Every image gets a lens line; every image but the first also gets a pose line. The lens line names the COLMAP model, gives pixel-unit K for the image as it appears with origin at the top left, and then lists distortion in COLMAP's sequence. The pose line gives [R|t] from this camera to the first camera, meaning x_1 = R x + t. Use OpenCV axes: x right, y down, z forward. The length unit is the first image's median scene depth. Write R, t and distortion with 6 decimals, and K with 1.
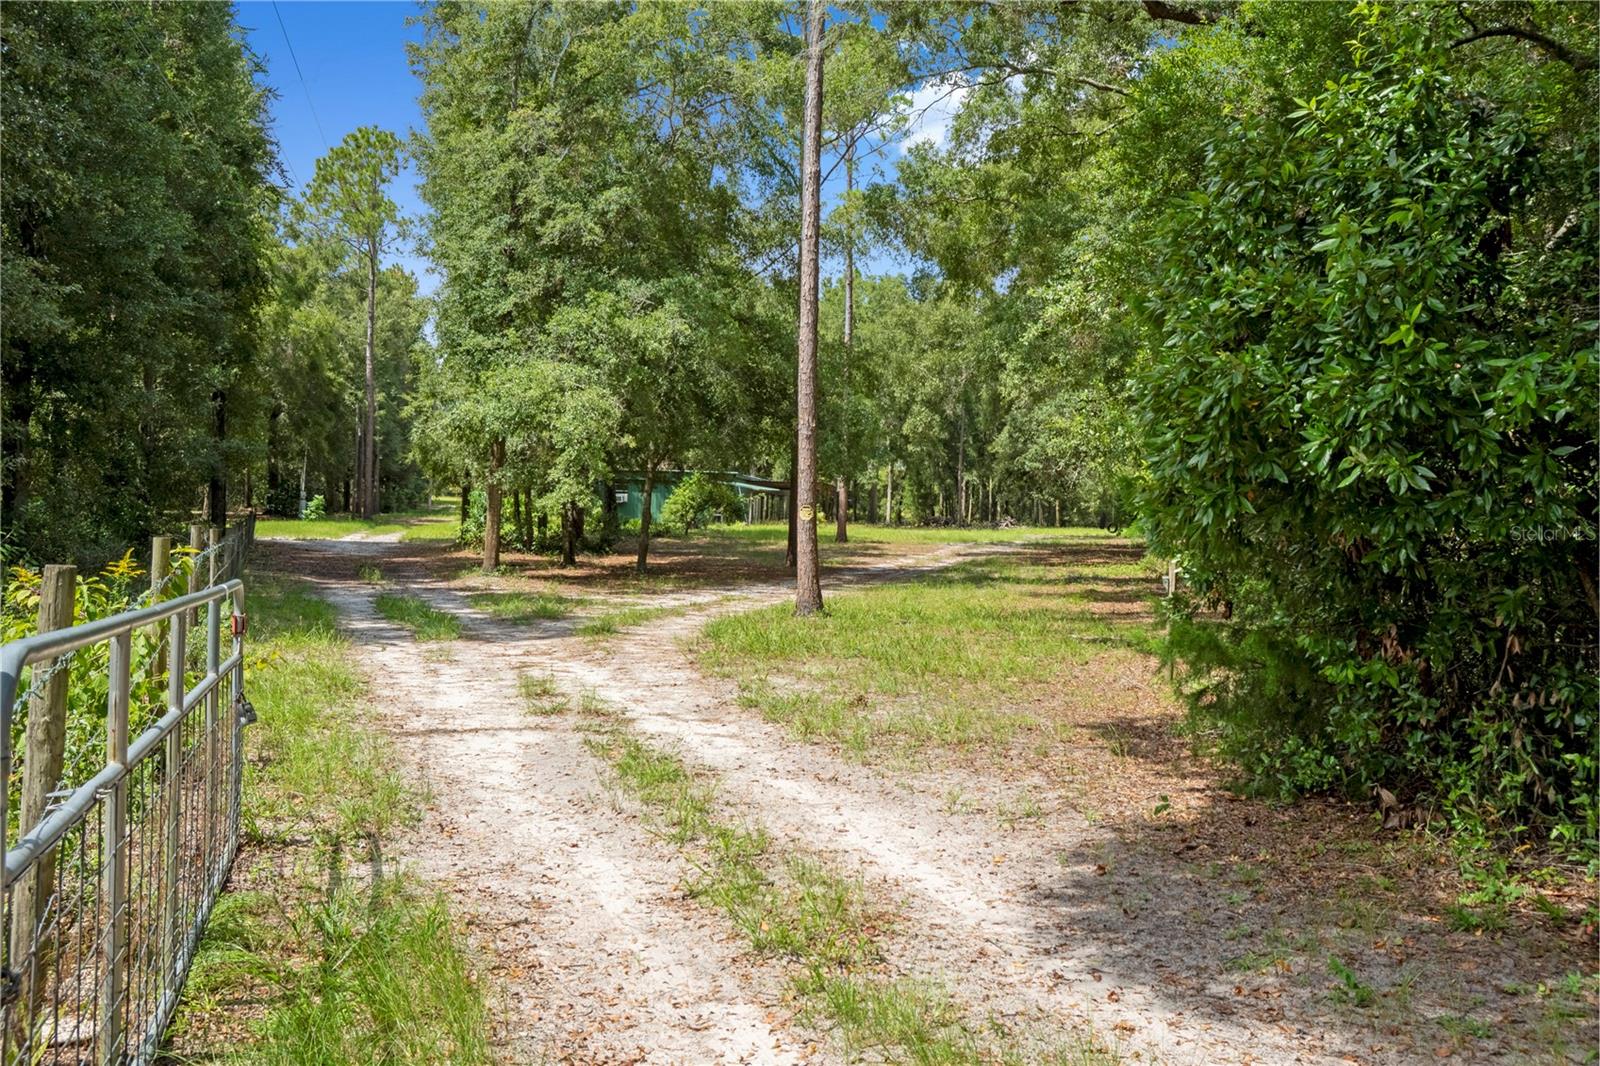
lens RADIAL K [[1384.8, 0, 749.6], [0, 1384.8, 525.1], [0, 0, 1]] dist [-0.013254, -0.000589]
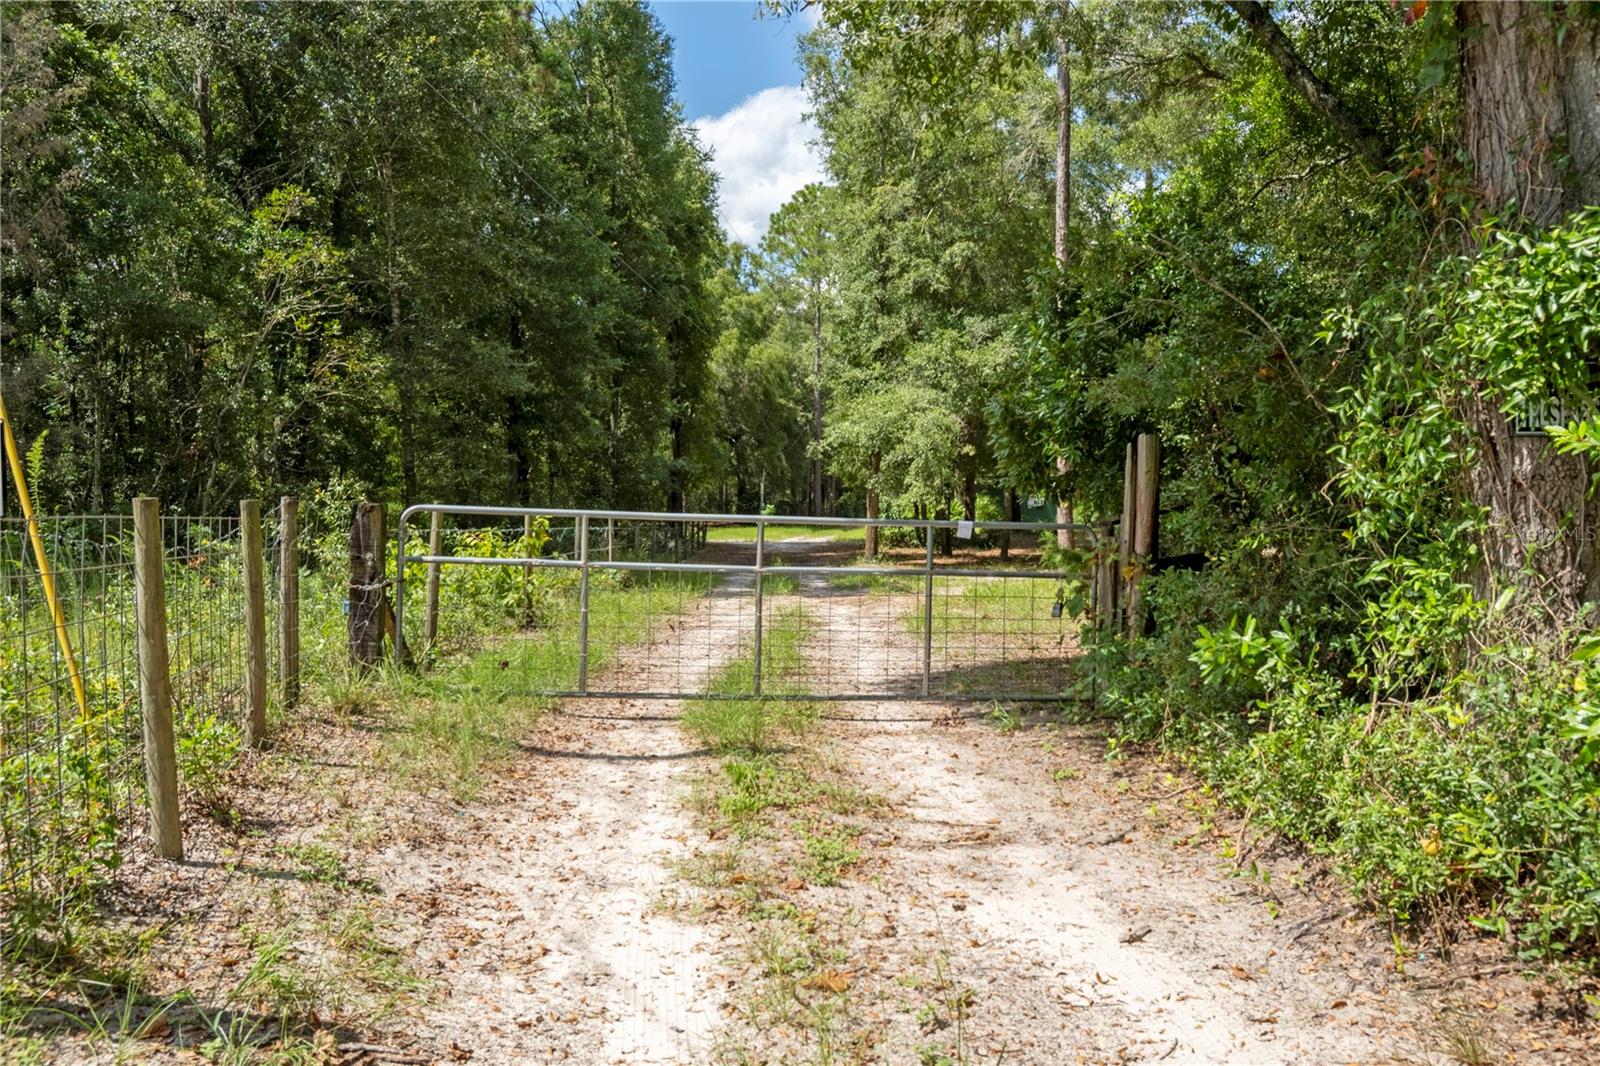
lens RADIAL K [[1384.8, 0, 799.6], [0, 1384.8, 533.1], [0, 0, 1]] dist [-0.013254, -0.000589]
pose [[0.949529, -0.013915, -0.313371, 0.143030], [0.013244, 0.999903, -0.004270, 0.014506], [0.313400, -0.000096, 0.949621, -0.194221]]
